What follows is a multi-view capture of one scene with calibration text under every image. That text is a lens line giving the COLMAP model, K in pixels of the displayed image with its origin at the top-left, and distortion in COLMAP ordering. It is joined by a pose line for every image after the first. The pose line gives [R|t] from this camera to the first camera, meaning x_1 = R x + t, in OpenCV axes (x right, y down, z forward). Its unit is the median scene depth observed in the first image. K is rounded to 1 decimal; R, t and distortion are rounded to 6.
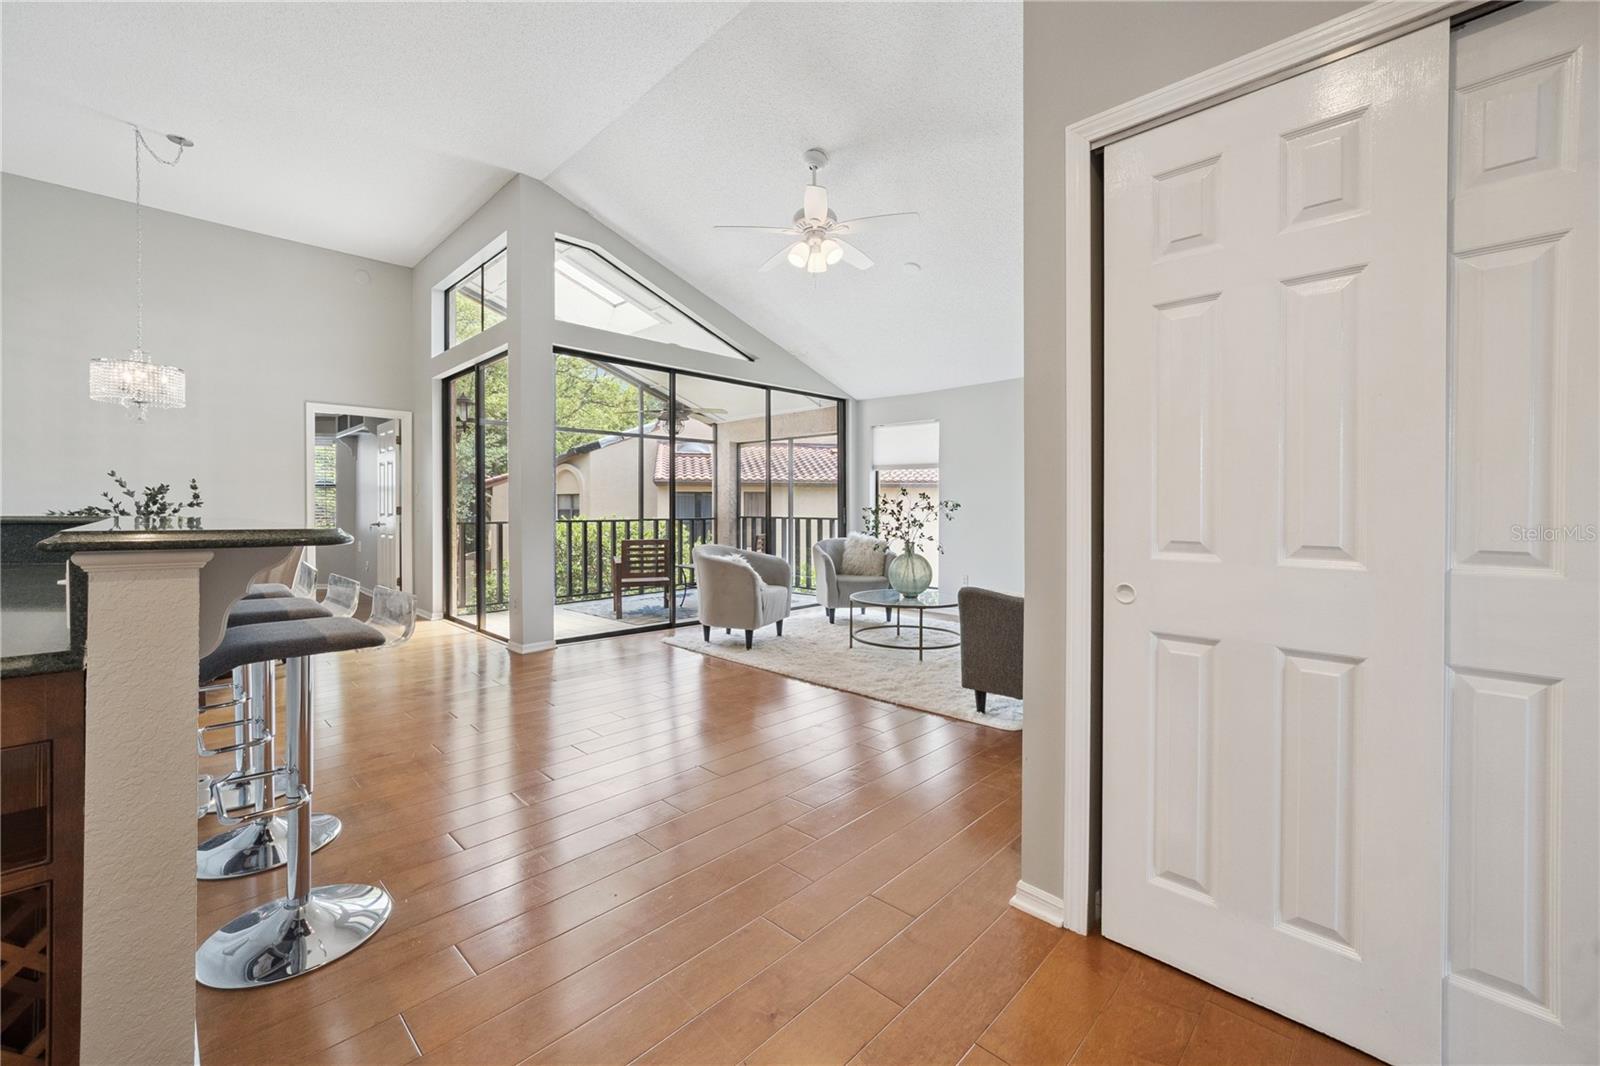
lens RADIAL K [[636.5, 0, 786.5], [0, 636.5, 508.0], [0, 0, 1]] dist [-0.001084, -0.000006]
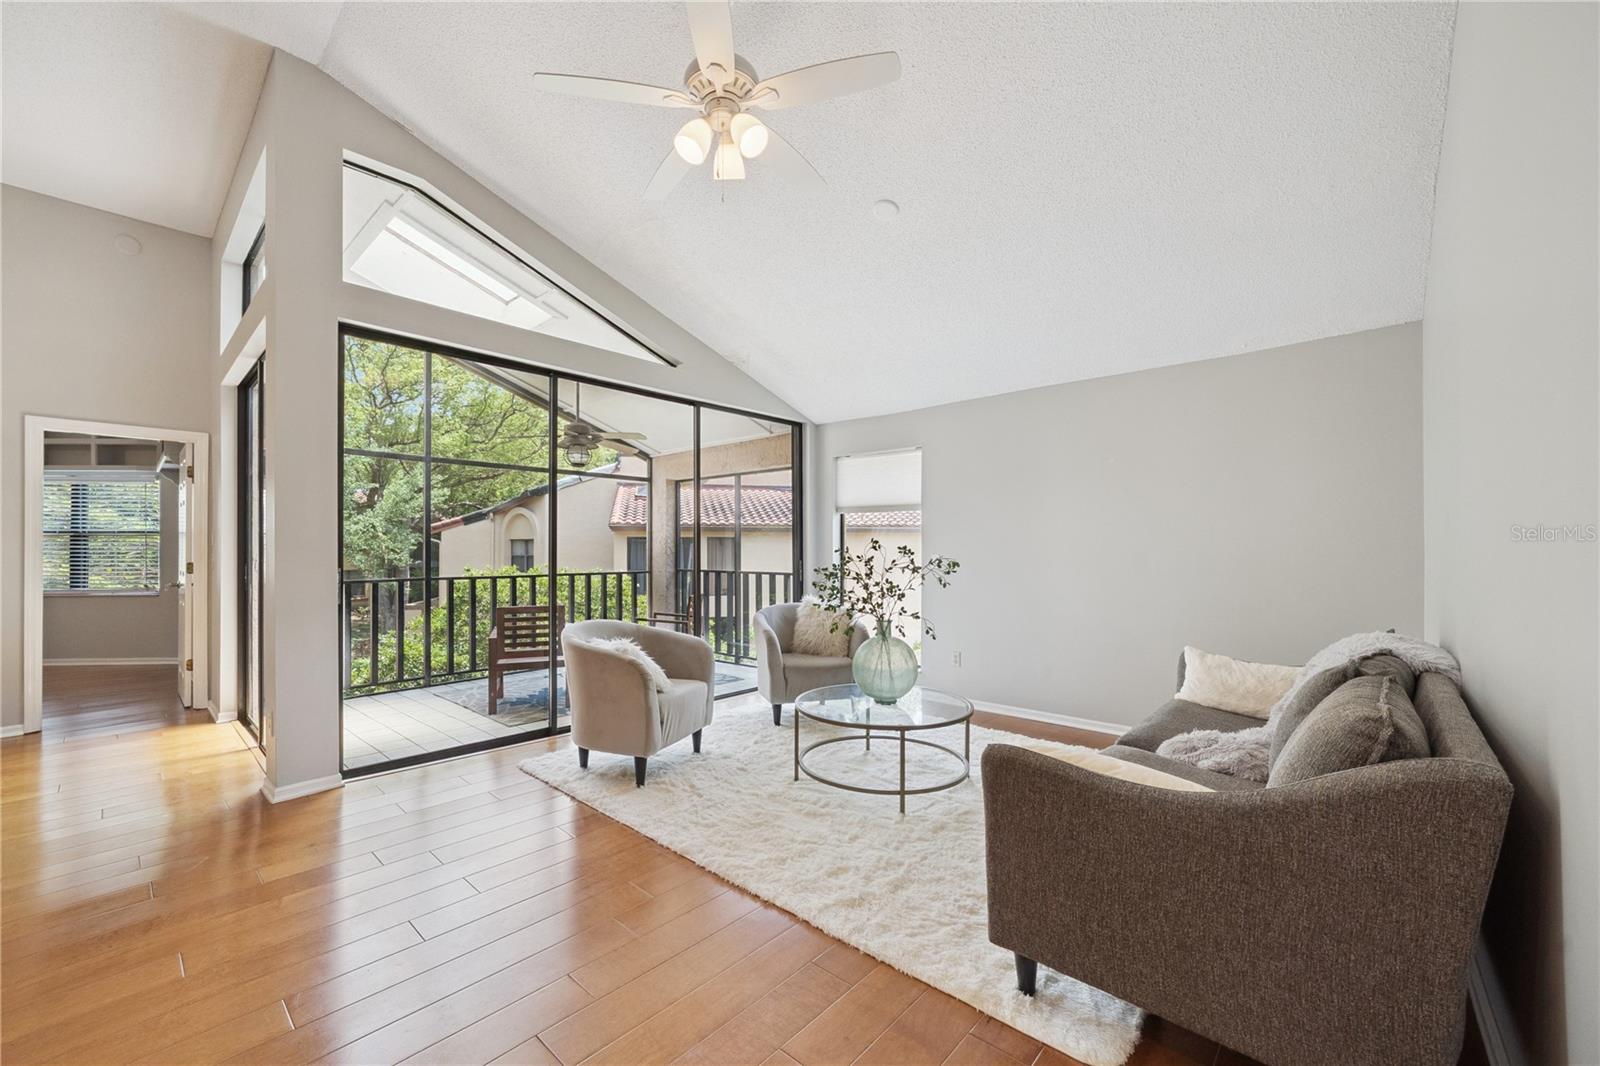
lens RADIAL K [[626.4, 0, 783.7], [0, 626.4, 543.2], [0, 0, 1]] dist [-0.007760, 0.000717]
pose [[0.999422, -0.001271, 0.033958, 0.054064], [0.001734, 0.999906, -0.013612, -0.014641], [-0.033937, 0.013663, 0.999331, 0.283516]]
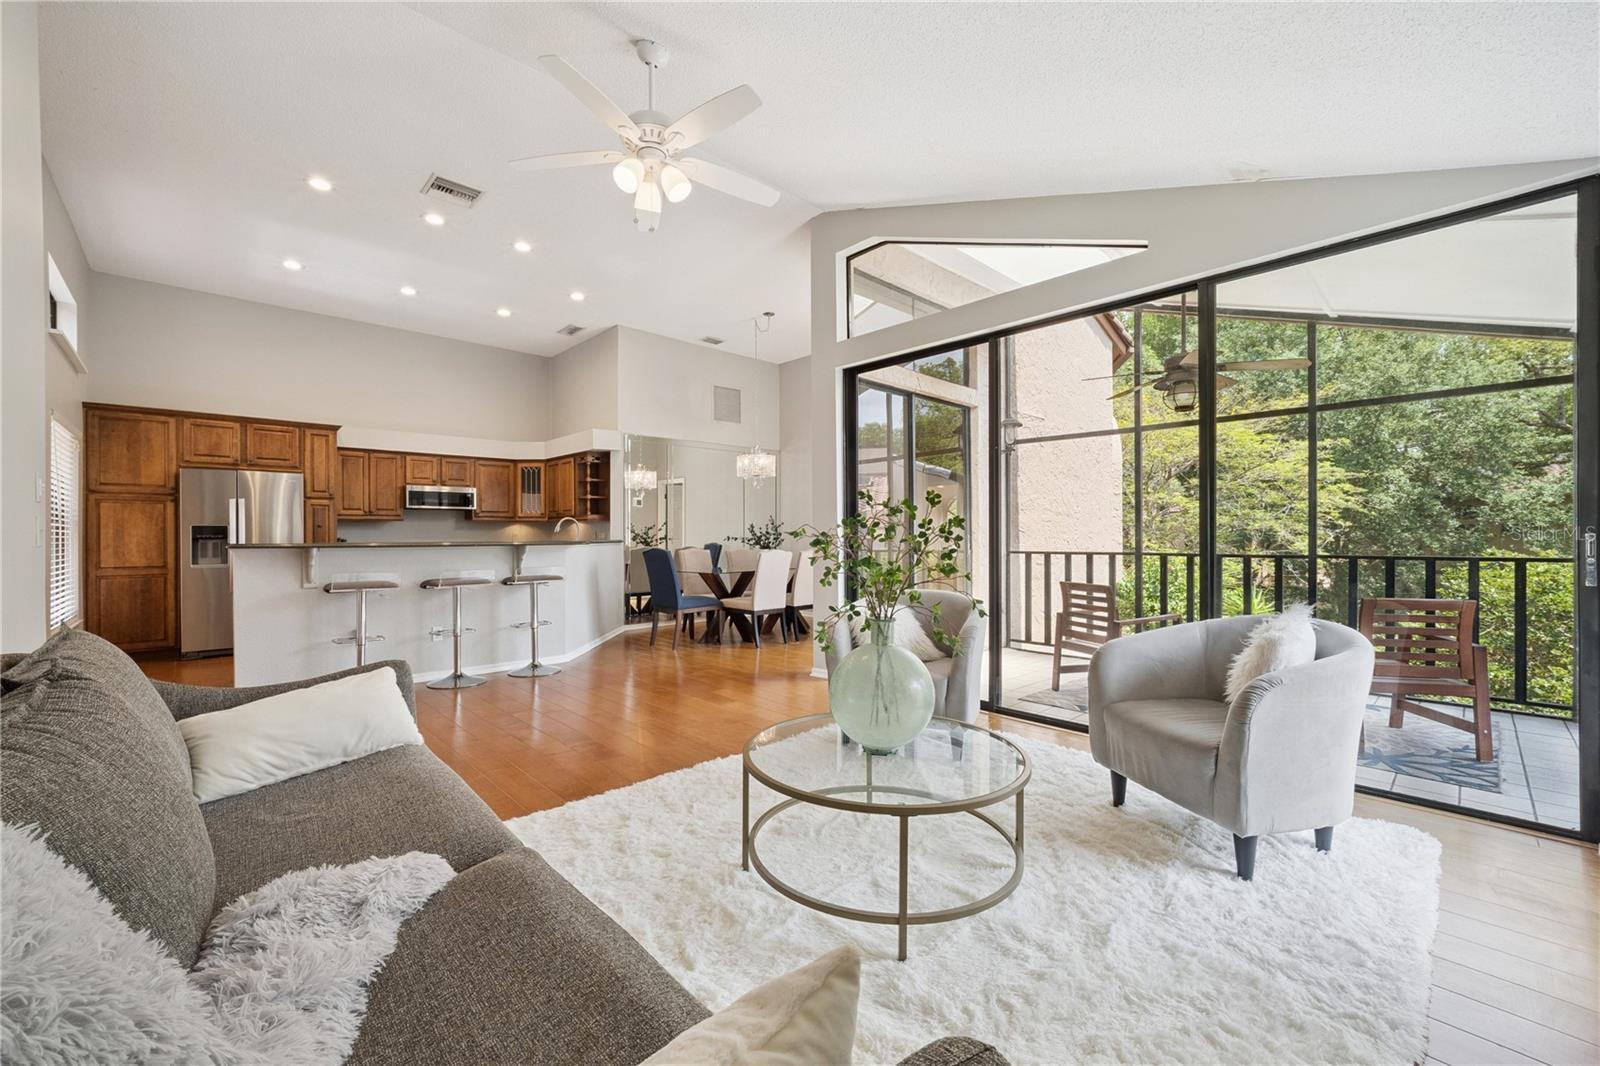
lens RADIAL K [[638.3, 0, 786.0], [0, 638.3, 536.0], [0, 0, 1]] dist [-0.018086, 0.007065]
pose [[-0.037315, -0.000079, -0.999304, 0.500652], [0.001631, 0.999999, -0.000140, -0.000287], [0.999302, -0.001635, -0.037315, 0.781923]]
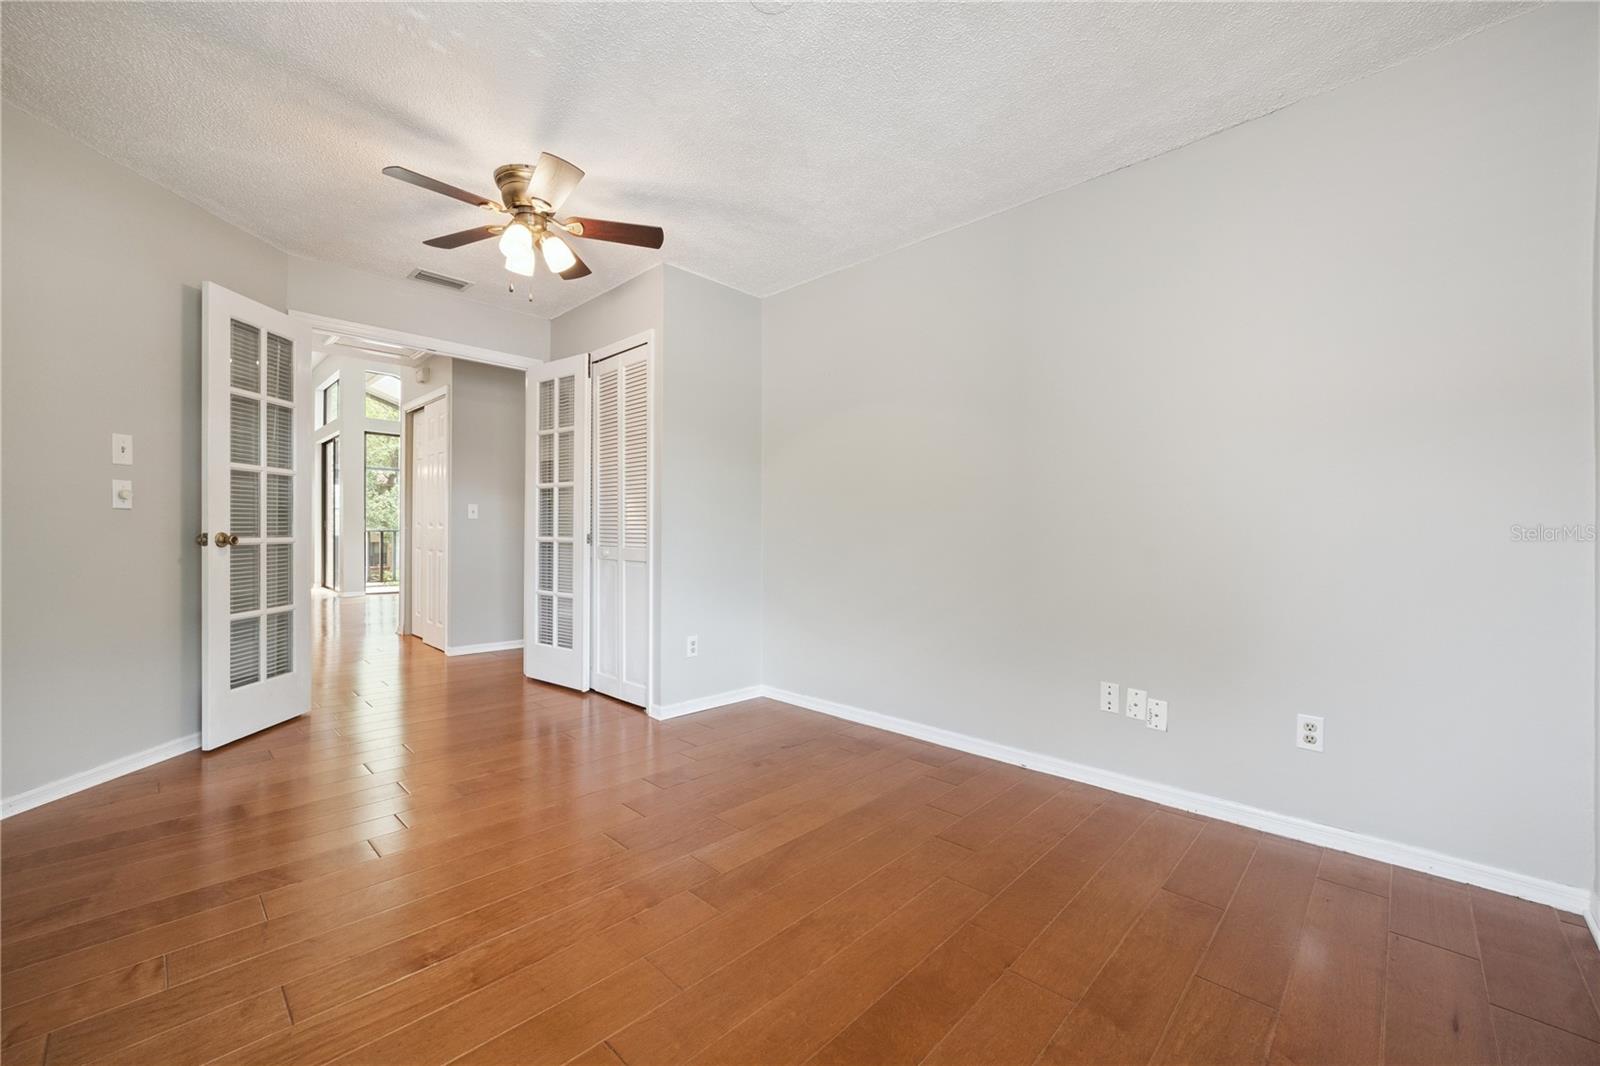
lens RADIAL K [[638.5, 0, 799.8], [0, 638.5, 535.9], [0, 0, 1]] dist [-0.019196, -0.000261]
pose [[0.999831, 0.007426, 0.016822, 0.707833], [-0.007498, 0.999963, 0.004232, 0.025009], [-0.016790, -0.004358, 0.999850, -0.697436]]
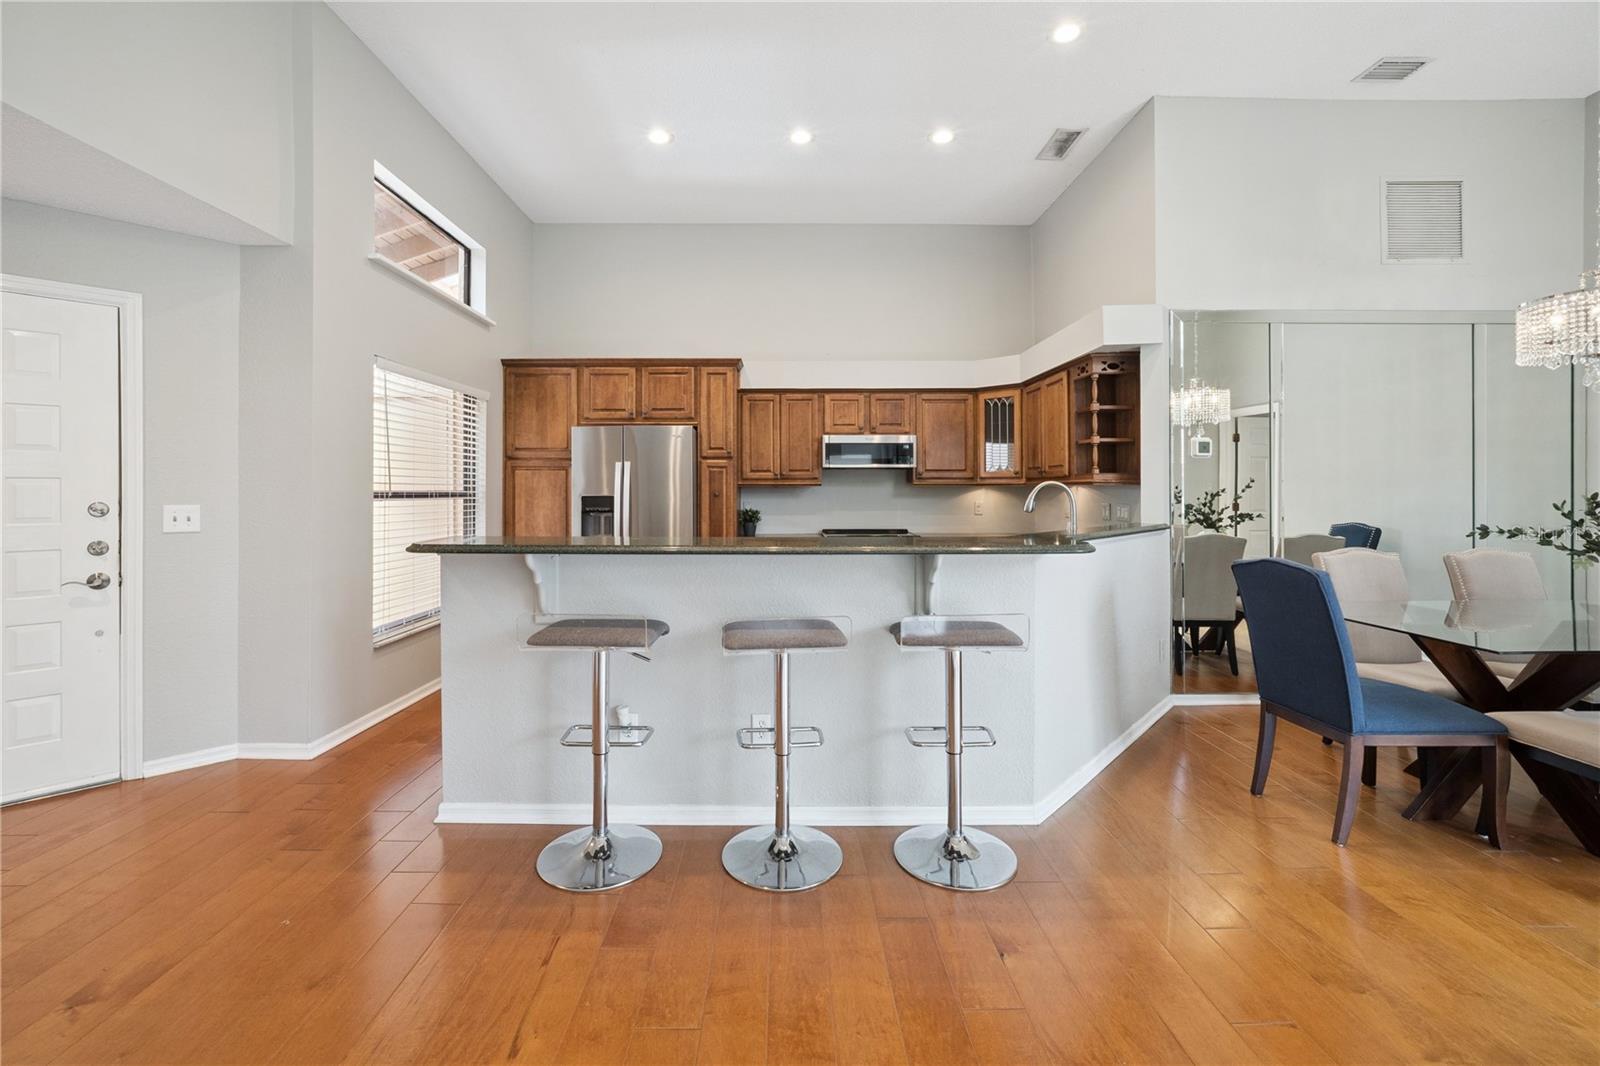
lens RADIAL K [[656.7, 0, 791.6], [0, 656.7, 487.7], [0, 0, 1]] dist [-0.017765, 0.007242]
pose [[-0.702701, -0.003600, -0.711476, -0.022934], [-0.001232, 0.999992, -0.003843, -0.025076], [0.711484, -0.001824, -0.702700, 0.603480]]
